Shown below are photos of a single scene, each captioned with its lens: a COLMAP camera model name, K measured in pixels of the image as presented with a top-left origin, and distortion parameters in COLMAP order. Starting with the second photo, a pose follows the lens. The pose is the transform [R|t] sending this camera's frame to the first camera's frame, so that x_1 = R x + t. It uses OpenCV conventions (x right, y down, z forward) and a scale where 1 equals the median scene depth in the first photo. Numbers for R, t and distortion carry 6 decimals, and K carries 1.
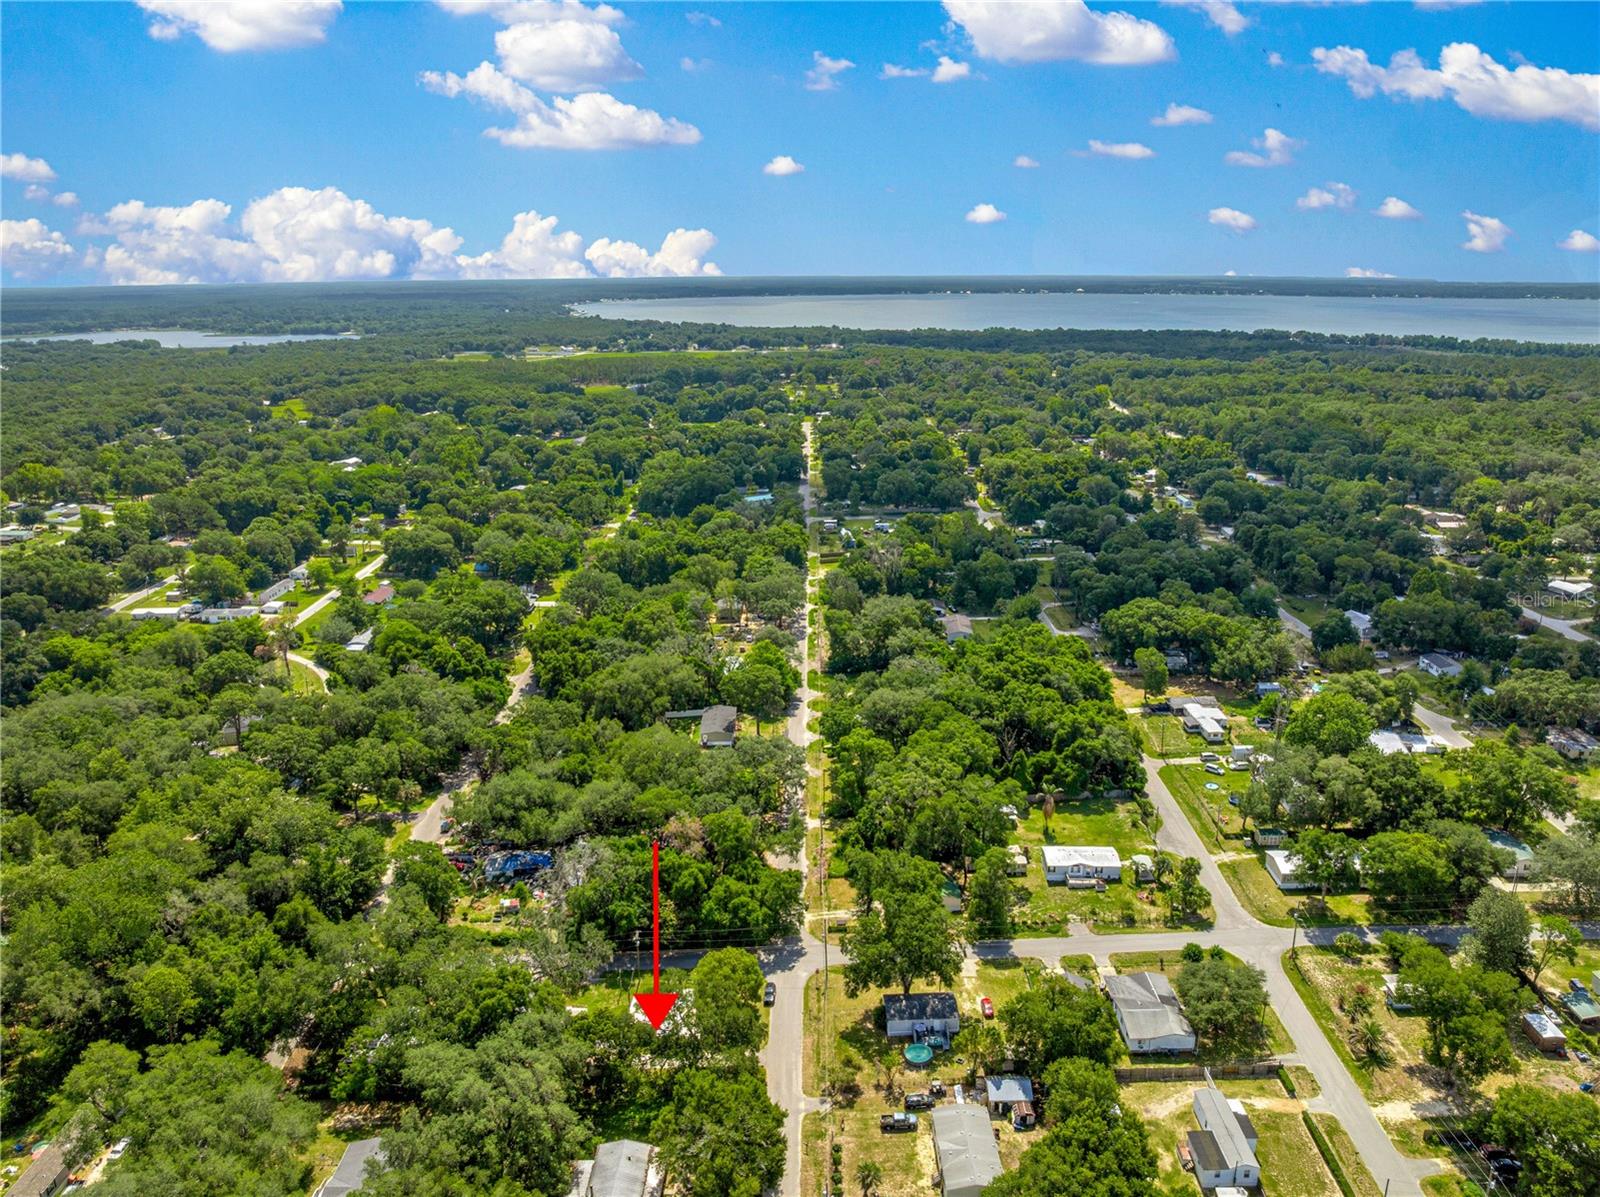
lens RADIAL K [[1153.5, 0, 771.7], [0, 1153.5, 595.9], [0, 0, 1]] dist [-0.020642, 0.000963]
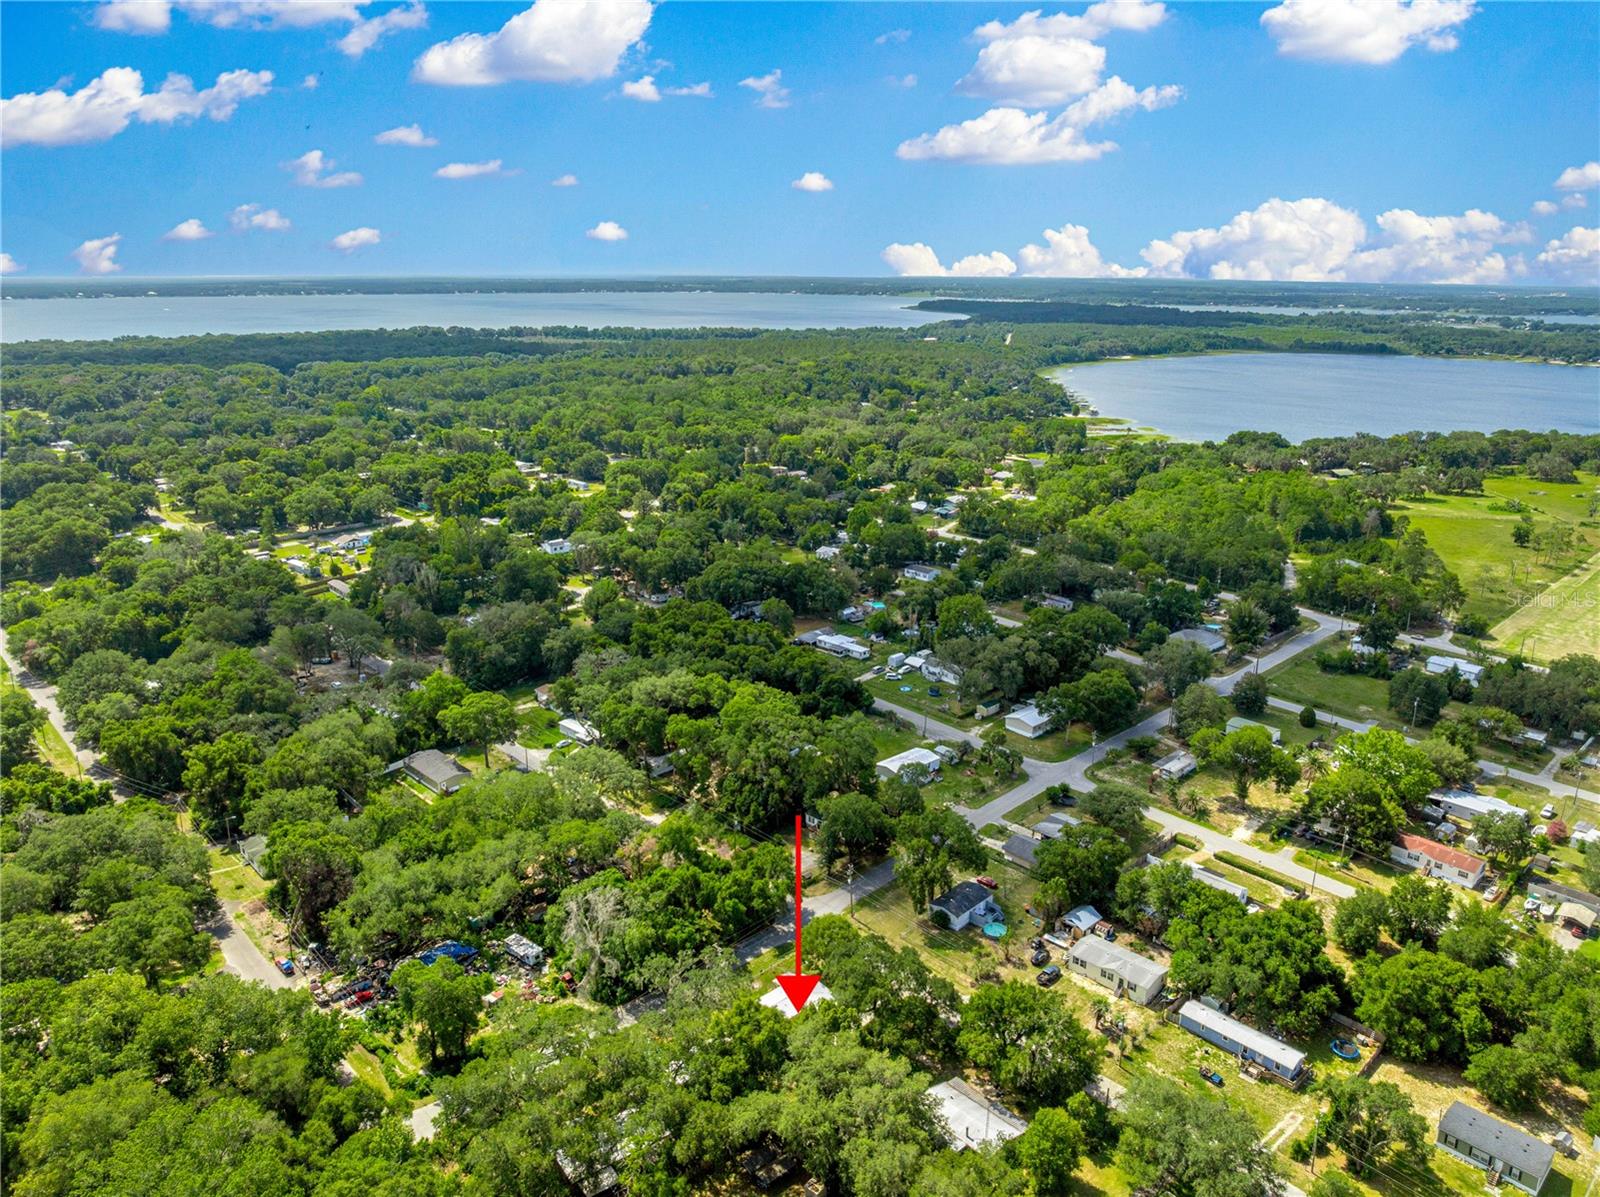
lens RADIAL K [[1153.5, 0, 771.7], [0, 1153.5, 595.9], [0, 0, 1]] dist [-0.020642, 0.000963]
pose [[0.725993, -0.186539, 0.661920, -0.421733], [0.186646, 0.979828, 0.071418, -0.038026], [-0.661890, 0.071696, 0.746165, 0.134426]]
